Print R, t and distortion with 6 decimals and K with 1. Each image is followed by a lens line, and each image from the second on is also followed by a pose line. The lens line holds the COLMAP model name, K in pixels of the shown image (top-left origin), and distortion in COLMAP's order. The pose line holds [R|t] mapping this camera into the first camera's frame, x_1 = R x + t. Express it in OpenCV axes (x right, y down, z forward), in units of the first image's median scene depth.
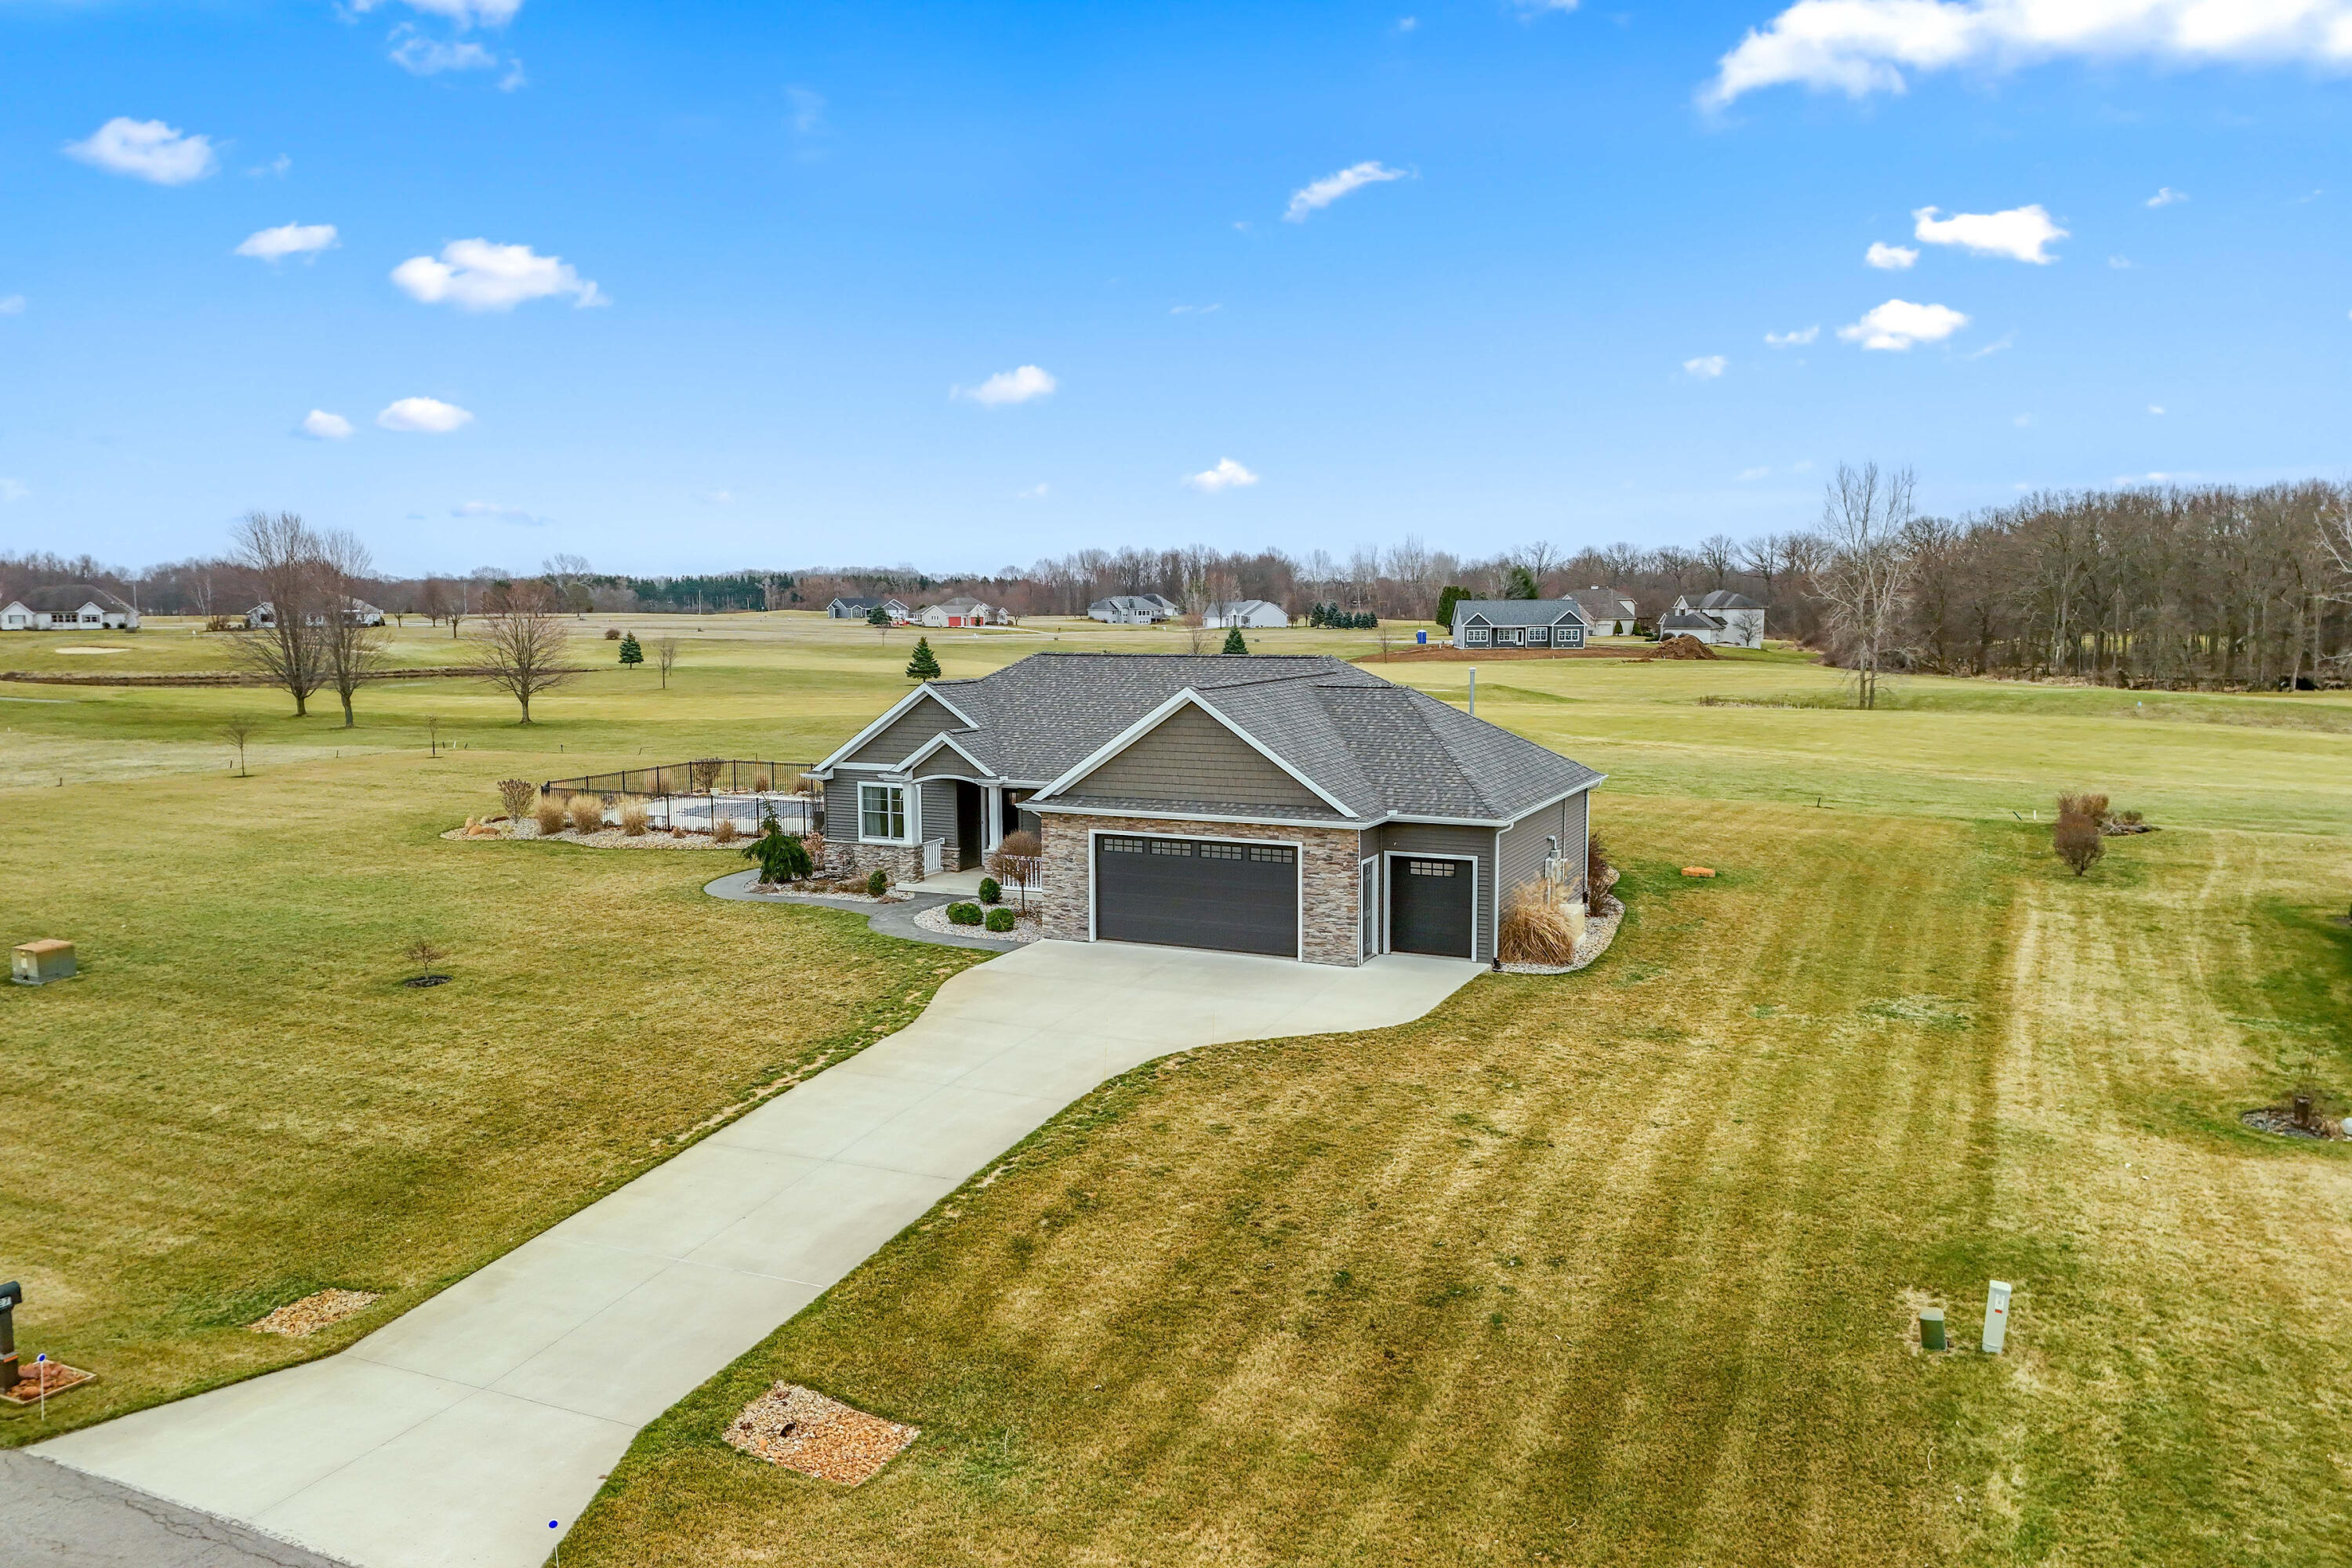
lens RADIAL K [[1712.9, 0, 1183.0], [0, 1712.9, 759.7], [0, 0, 1]] dist [0.092117, -0.076228]
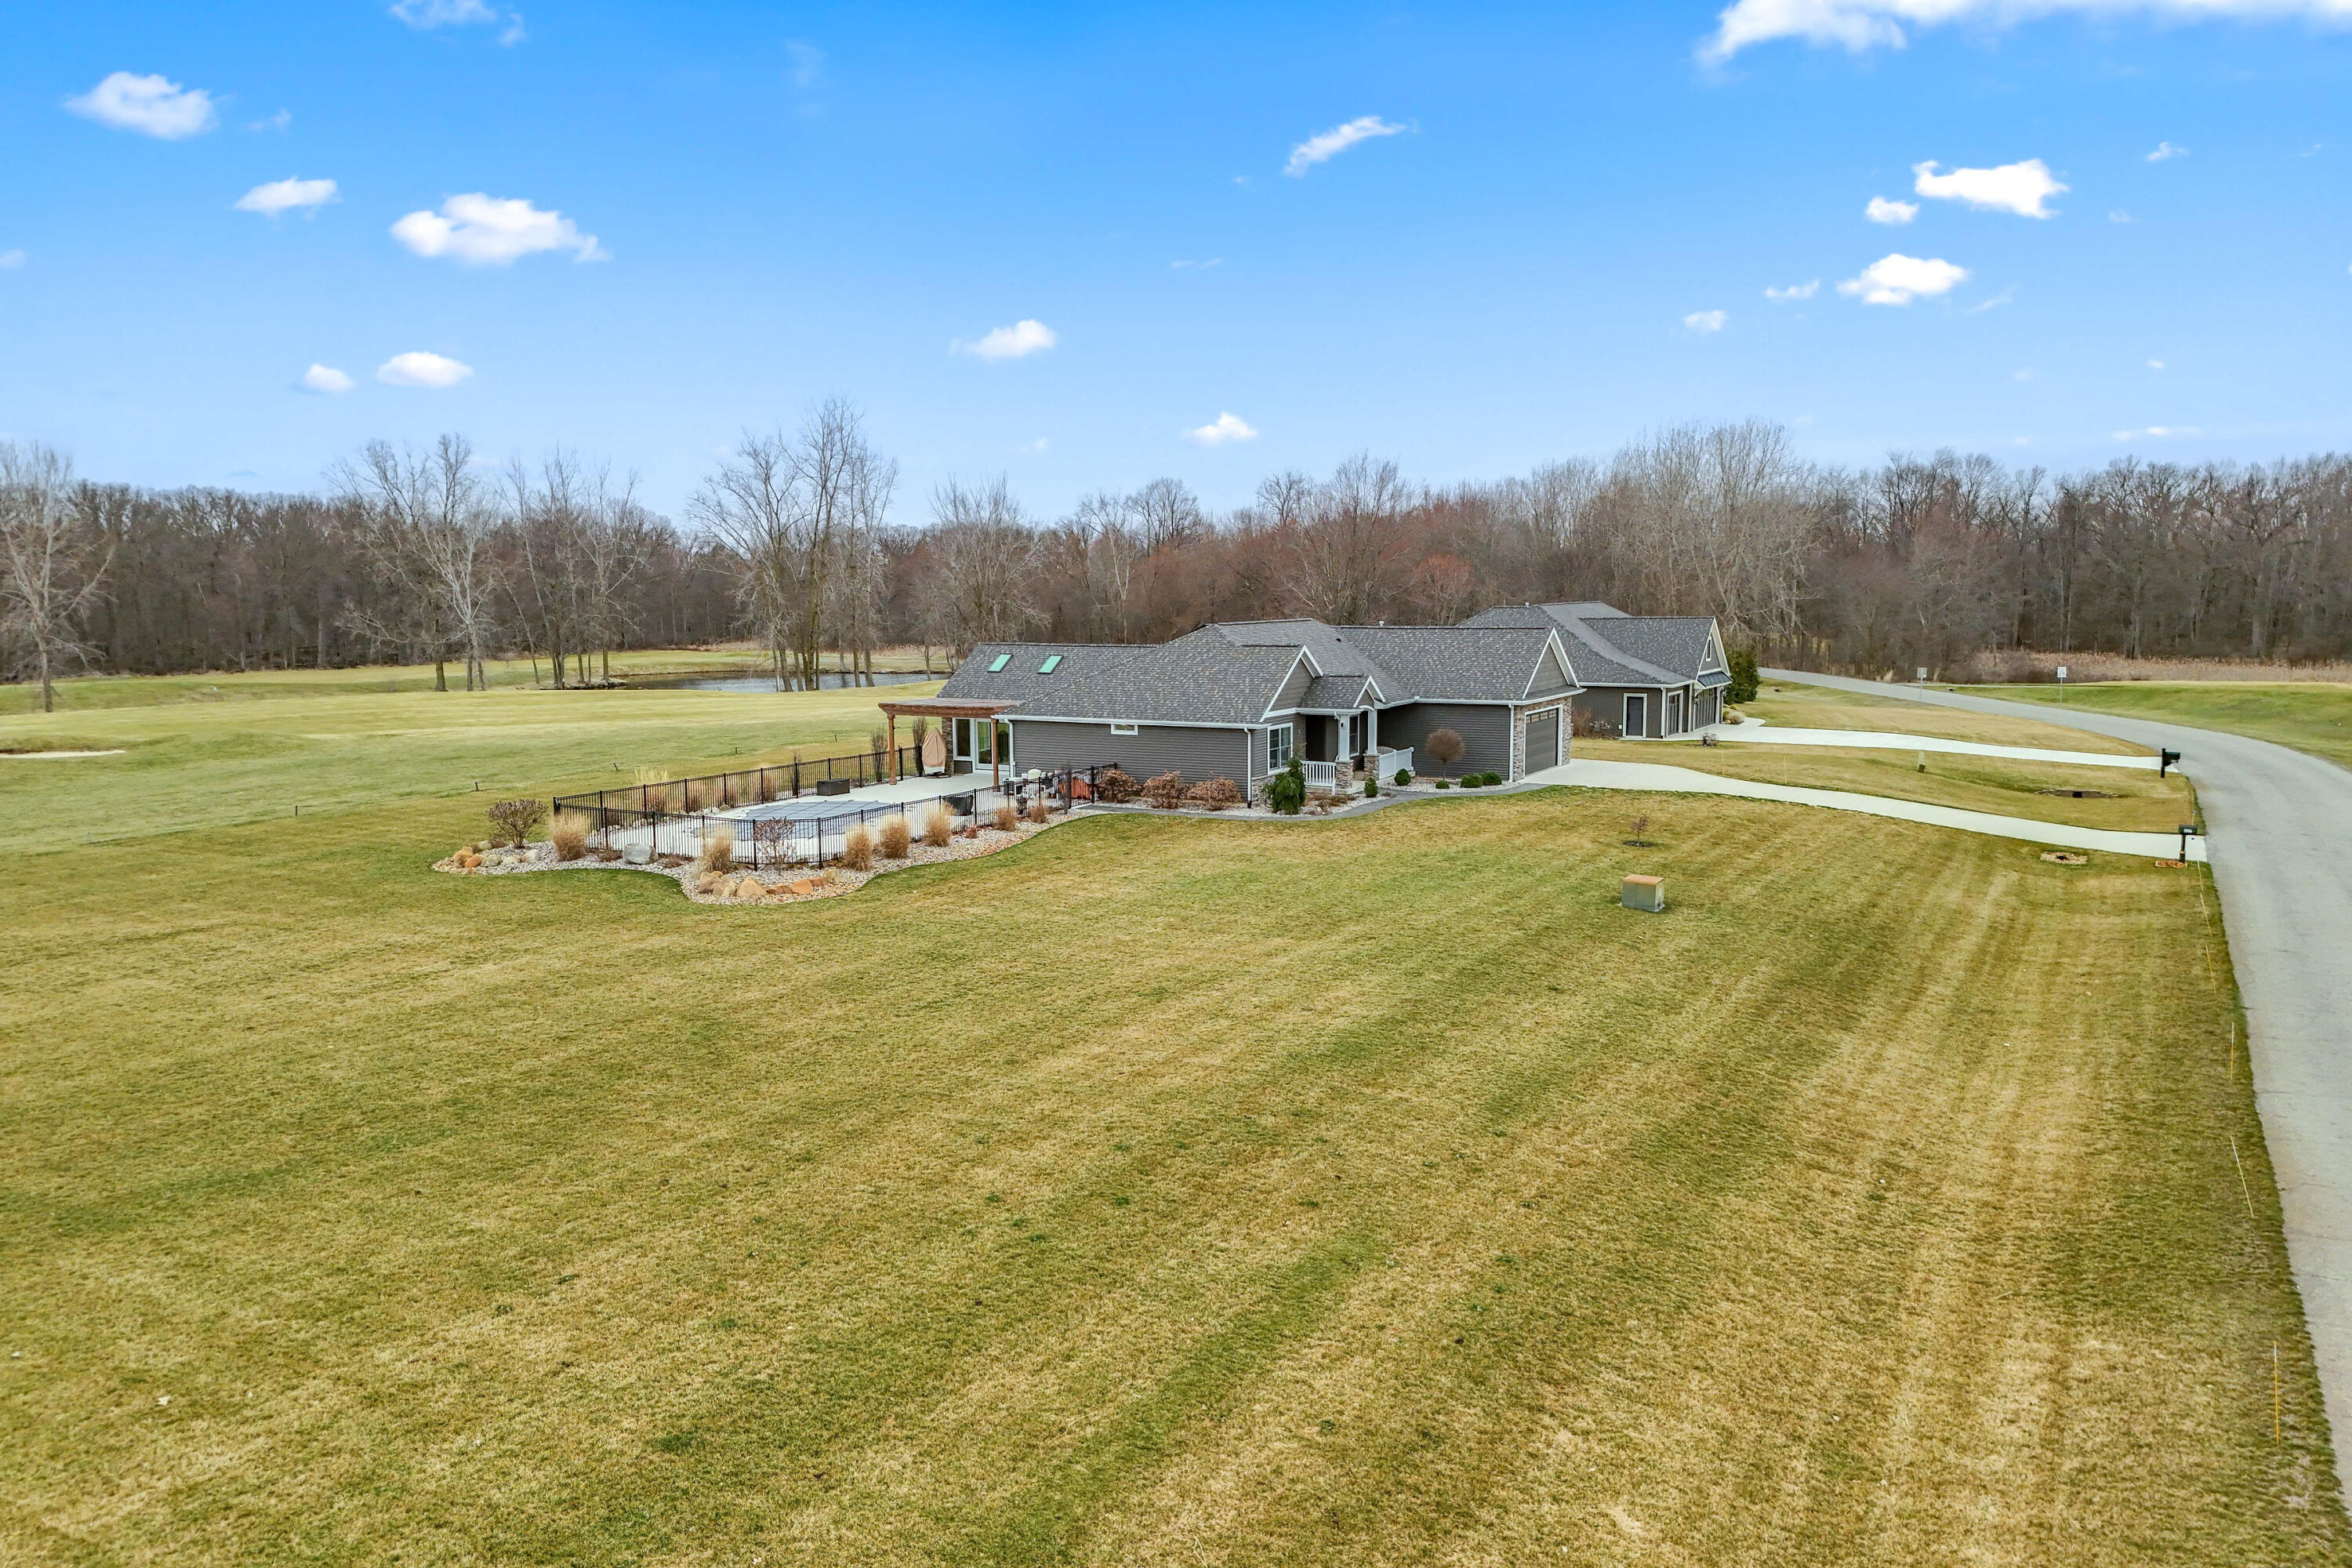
lens RADIAL K [[1712.9, 0, 1183.0], [0, 1712.9, 759.7], [0, 0, 1]] dist [0.092117, -0.076228]
pose [[0.052600, -0.096995, 0.993894, -1.884403], [0.098040, 0.990965, 0.091521, -0.109990], [-0.993791, 0.092628, 0.061635, 1.301107]]
